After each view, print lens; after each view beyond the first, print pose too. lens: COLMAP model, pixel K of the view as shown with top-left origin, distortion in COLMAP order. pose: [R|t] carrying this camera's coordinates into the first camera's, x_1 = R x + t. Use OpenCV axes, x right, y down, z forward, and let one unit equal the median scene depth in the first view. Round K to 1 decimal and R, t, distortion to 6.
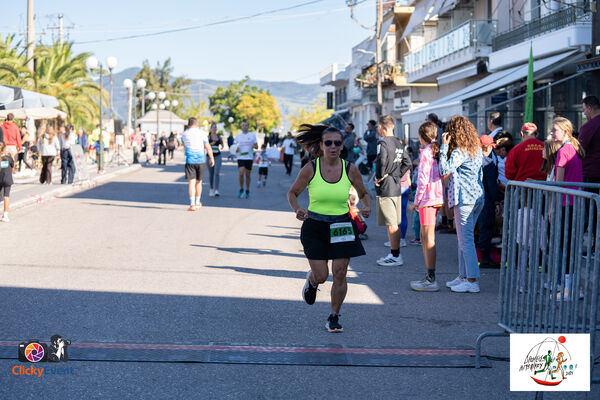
lens RADIAL K [[1474.9, 0, 300.0], [0, 1474.9, 200.0], [0, 0, 1]] dist [-0.569044, 0.678708]
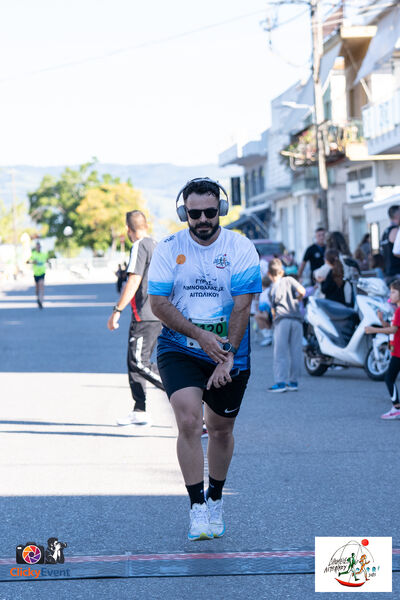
lens RADIAL K [[2856.5, 0, 200.0], [0, 2856.5, 300.0], [0, 0, 1]] dist [-0.636621, 11.595439]
pose [[0.998663, -0.043922, 0.027243, -0.029024], [0.044786, 0.998485, -0.031979, 0.012714], [-0.025797, 0.033157, 0.999117, -0.150491]]
